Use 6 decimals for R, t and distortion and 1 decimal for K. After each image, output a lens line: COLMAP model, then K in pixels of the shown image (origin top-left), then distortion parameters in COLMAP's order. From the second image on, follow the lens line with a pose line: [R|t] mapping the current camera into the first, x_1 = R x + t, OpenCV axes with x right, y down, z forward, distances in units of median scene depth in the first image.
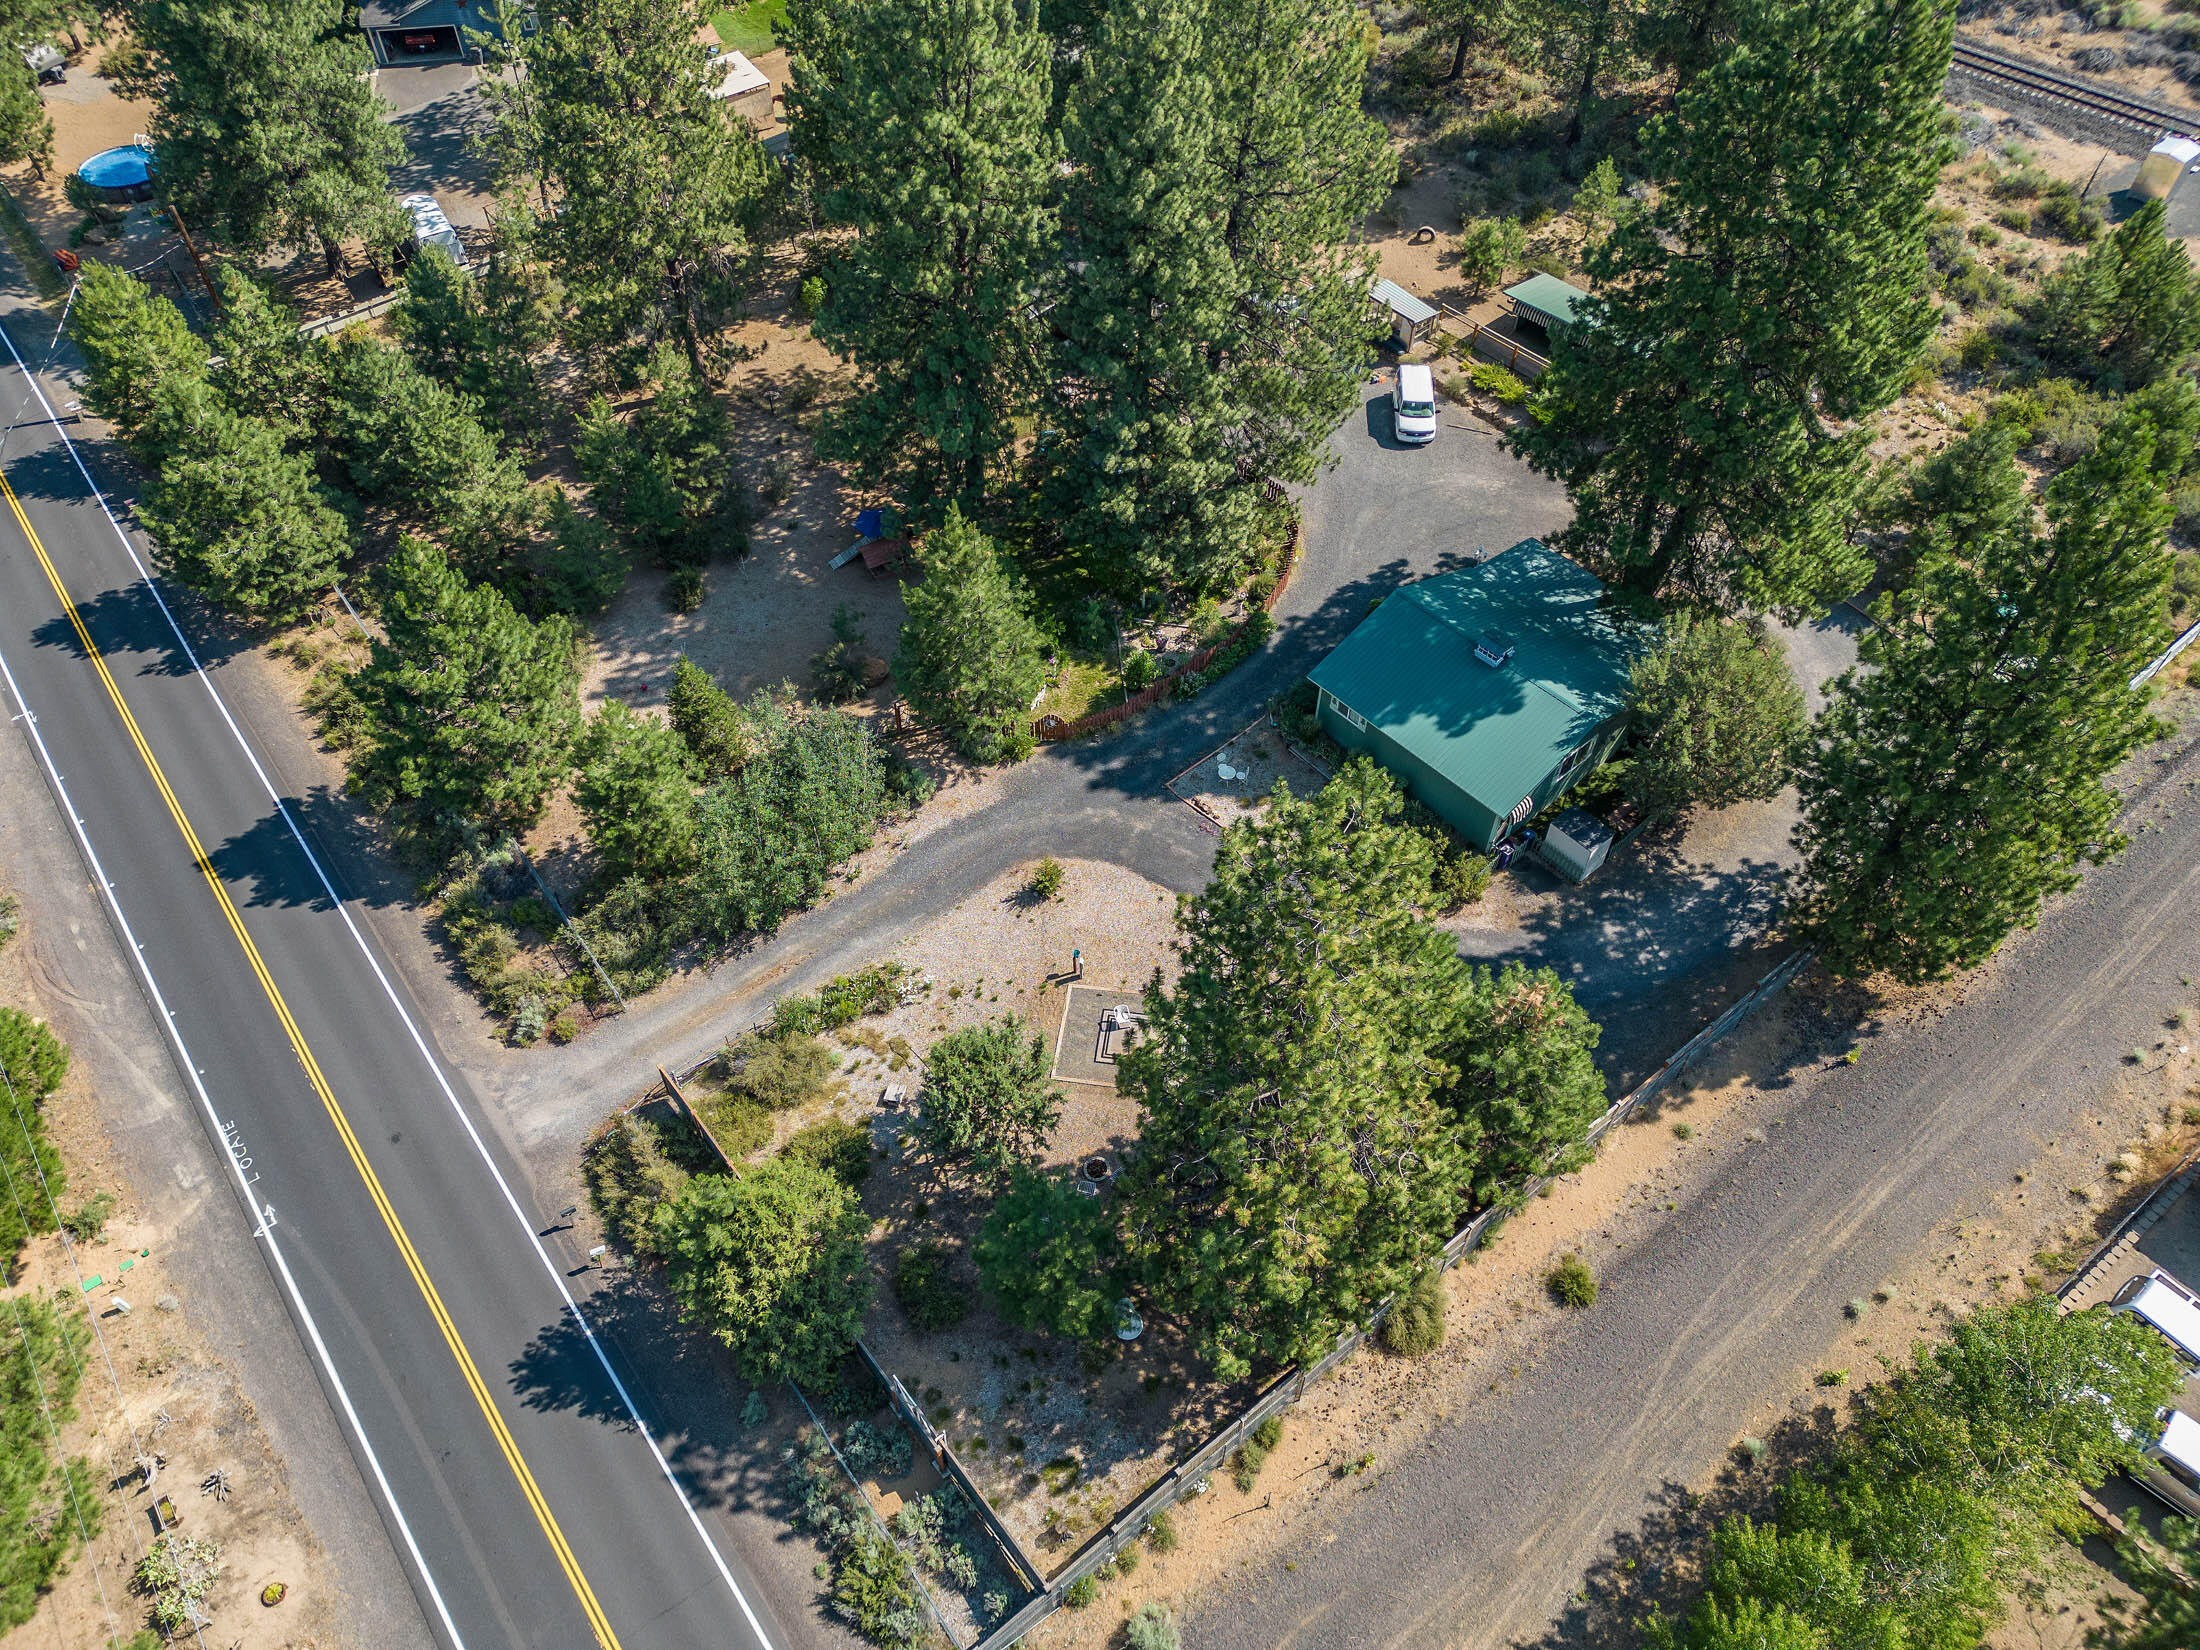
lens RADIAL K [[1539.4, 0, 1096.5], [0, 1539.4, 826.9], [0, 0, 1]] dist [0.054777, -0.047438]
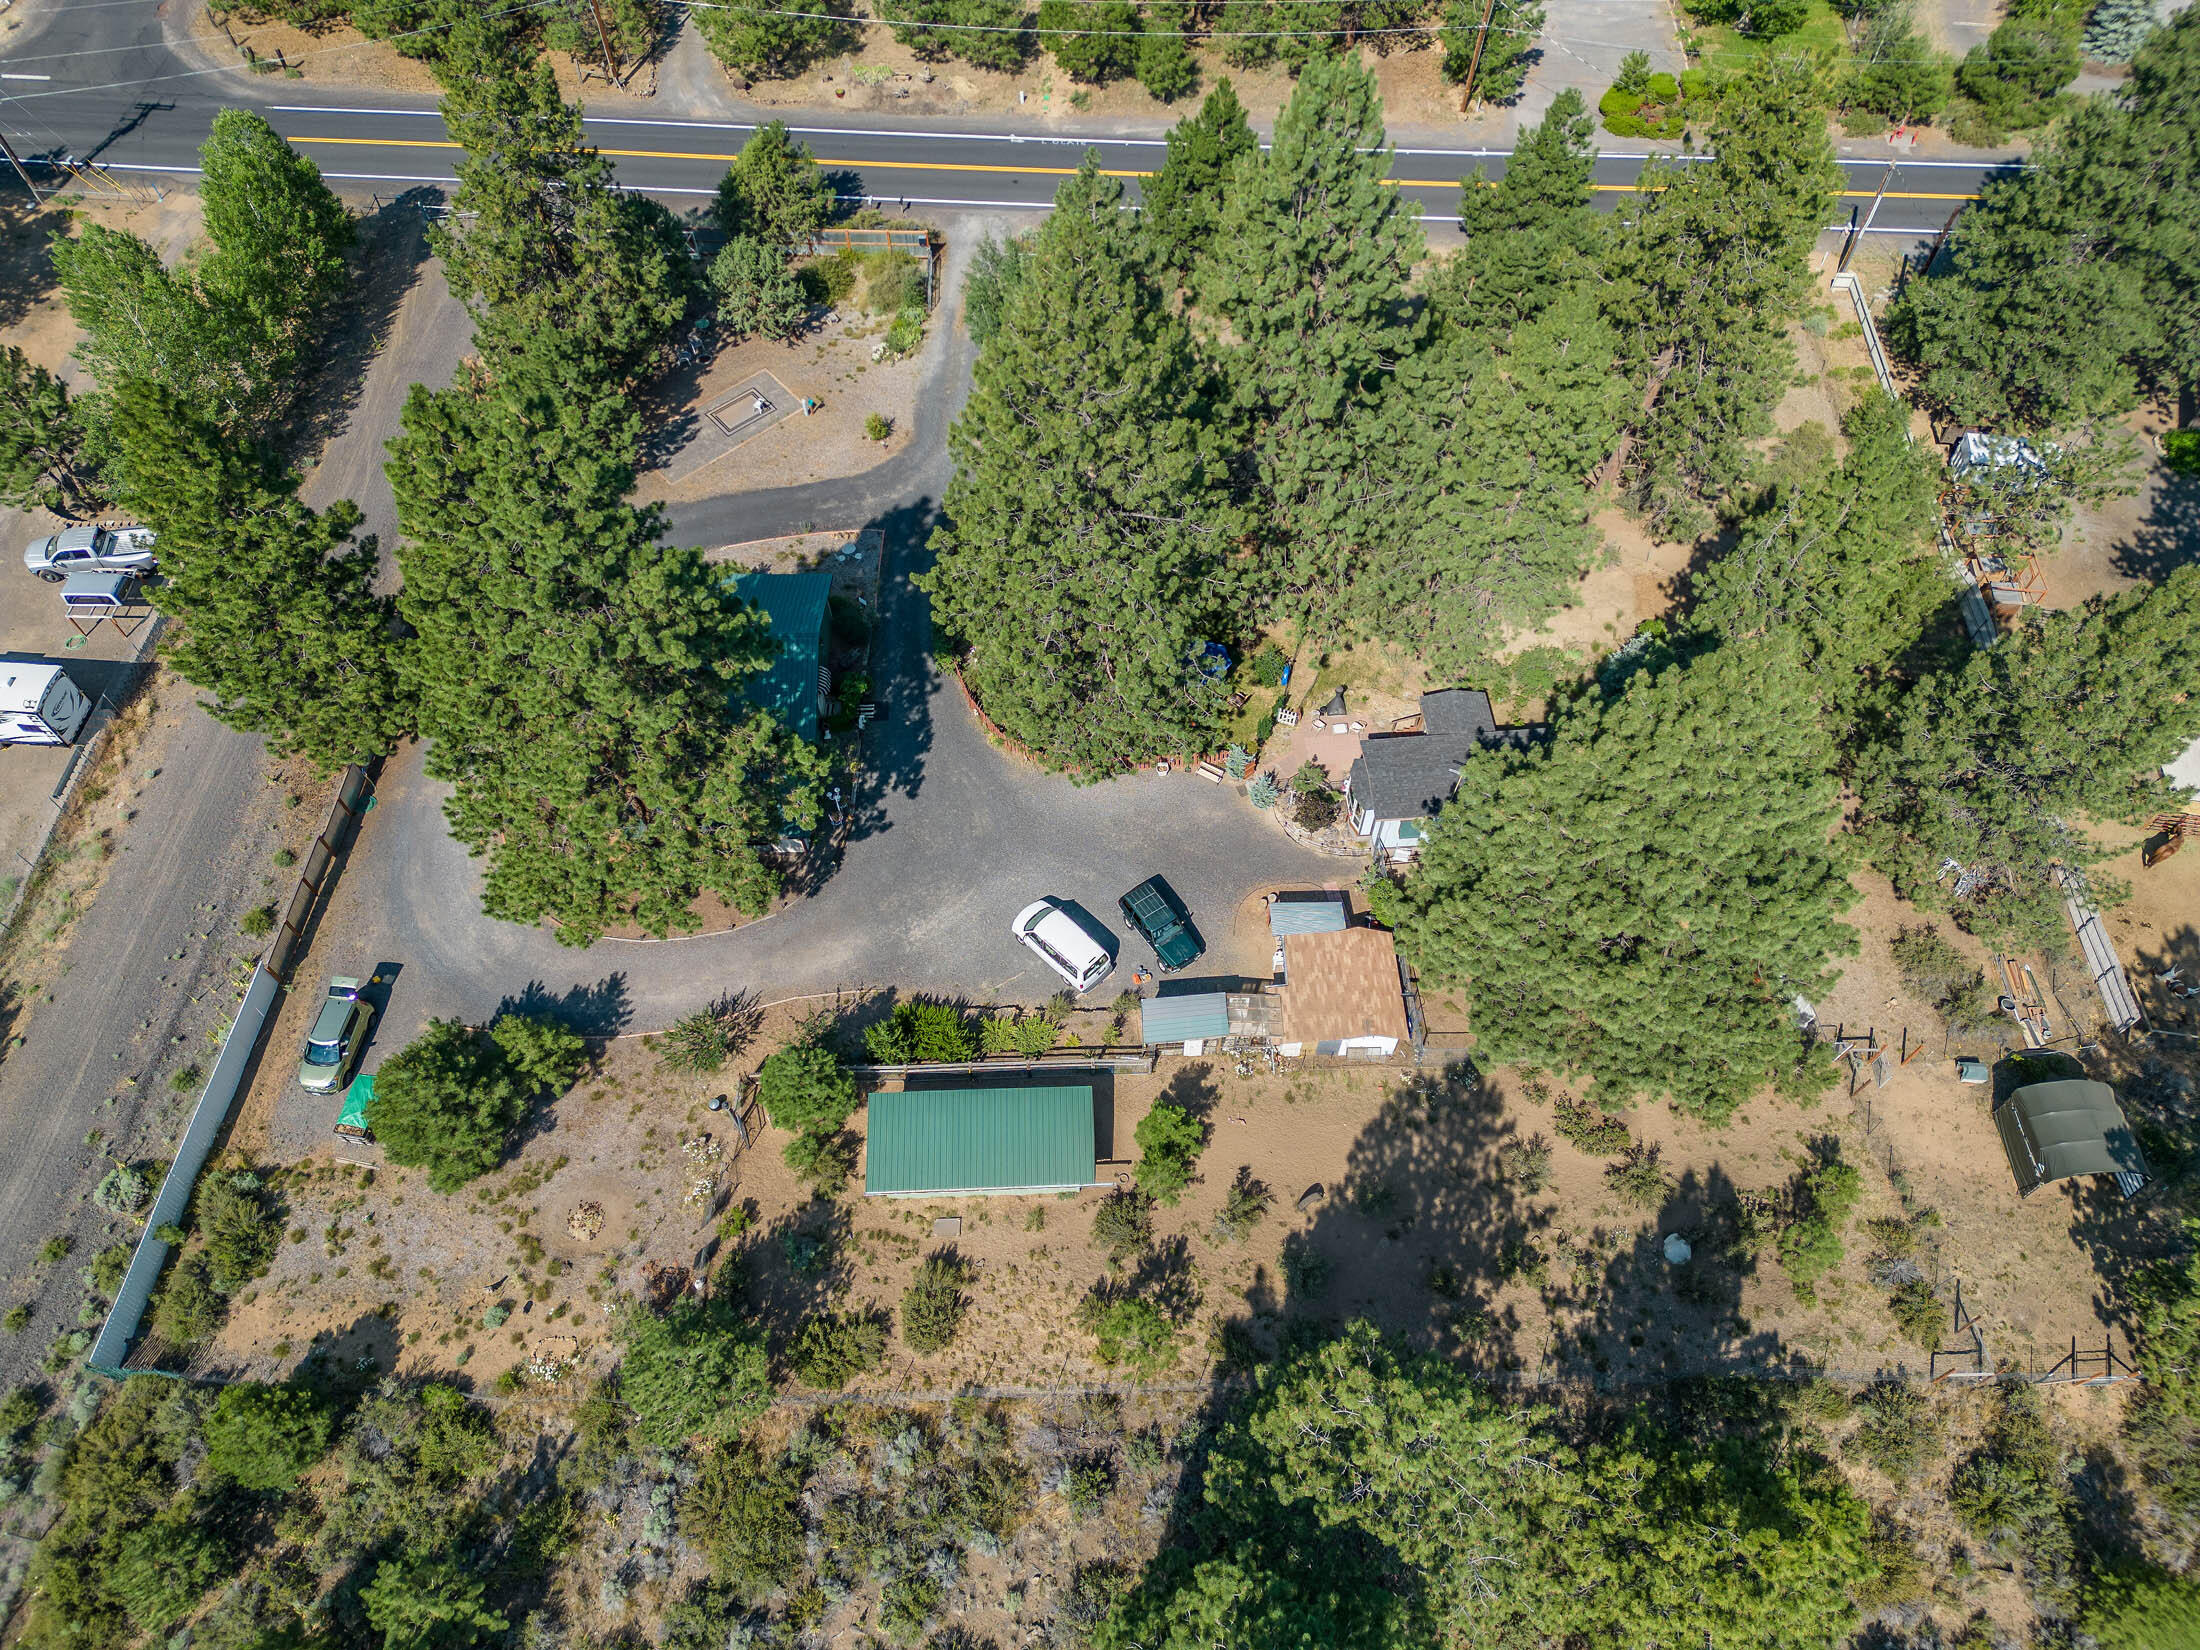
lens RADIAL K [[1539.4, 0, 1103.5], [0, 1539.4, 810.2], [0, 0, 1]] dist [0.054777, -0.047438]
pose [[-0.650352, 0.633658, -0.418950, 0.640552], [-0.581823, -0.060930, 0.811030, -1.242955], [0.488389, 0.771210, 0.408303, 0.788168]]
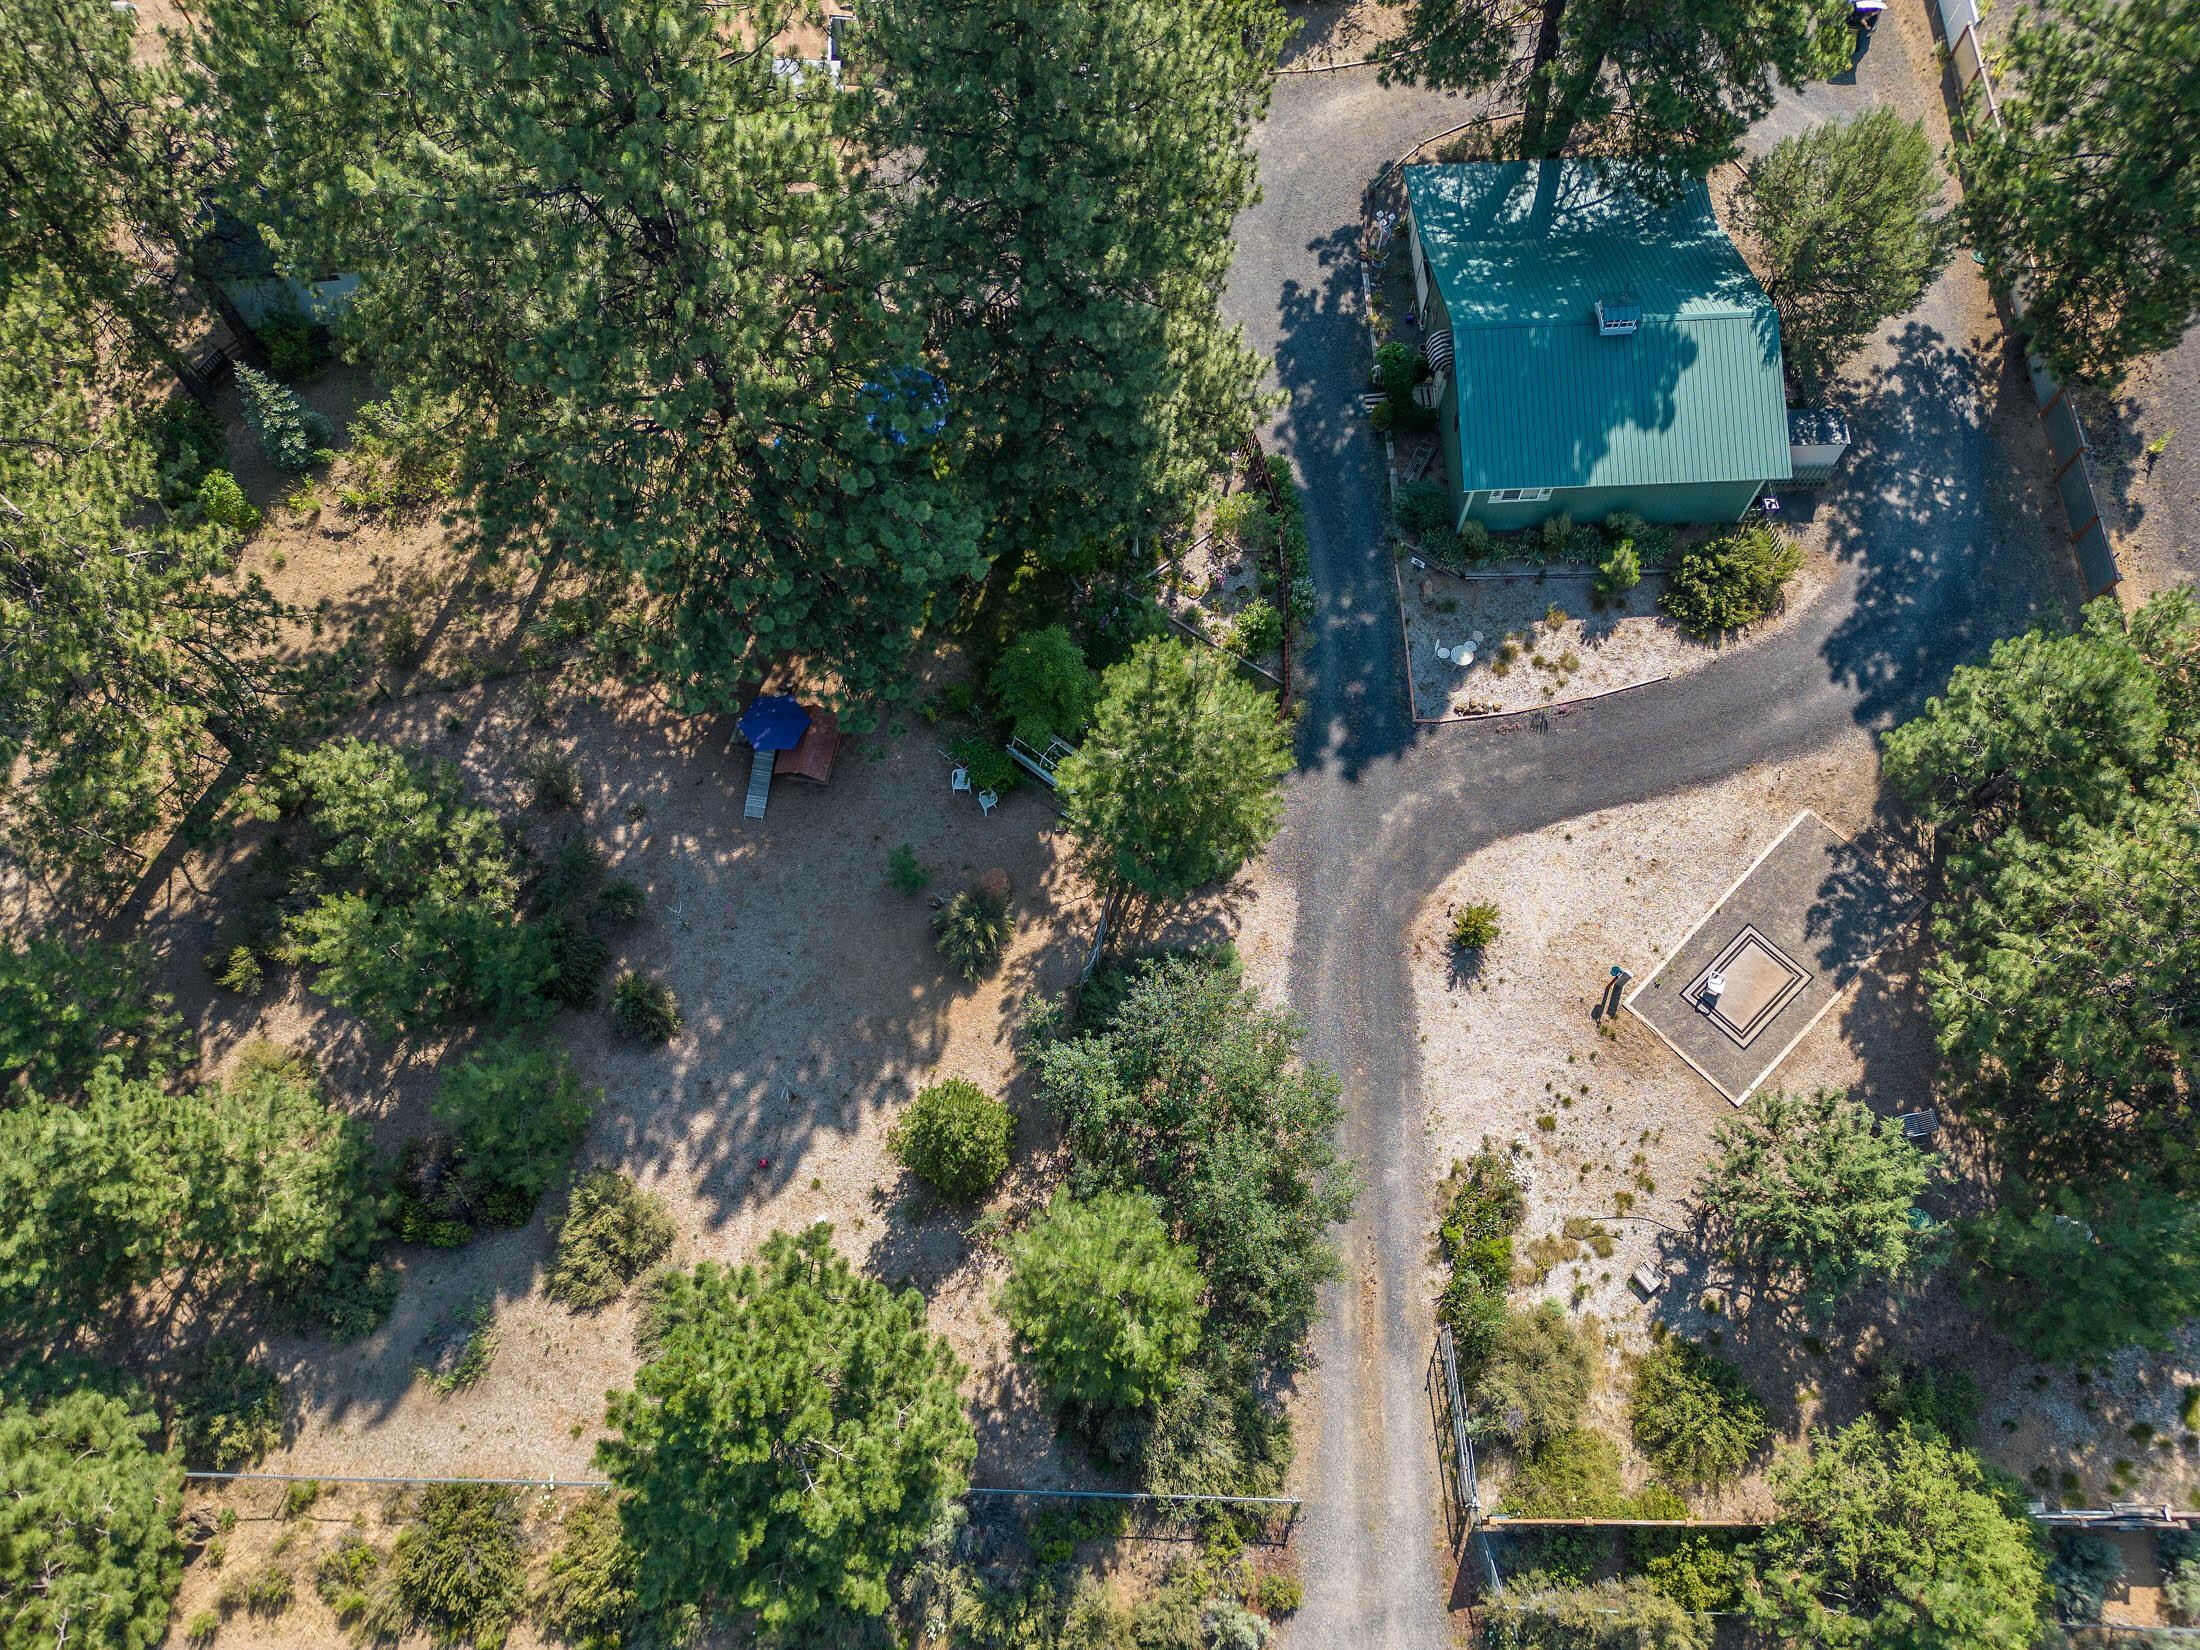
lens RADIAL K [[1539.4, 0, 1097.5], [0, 1539.4, 813.5], [0, 0, 1]] dist [0.054777, -0.047438]
pose [[0.629533, -0.708503, 0.318923, -0.348763], [0.597220, 0.703811, 0.384678, -0.404340], [-0.497007, -0.051700, 0.866205, 0.435452]]
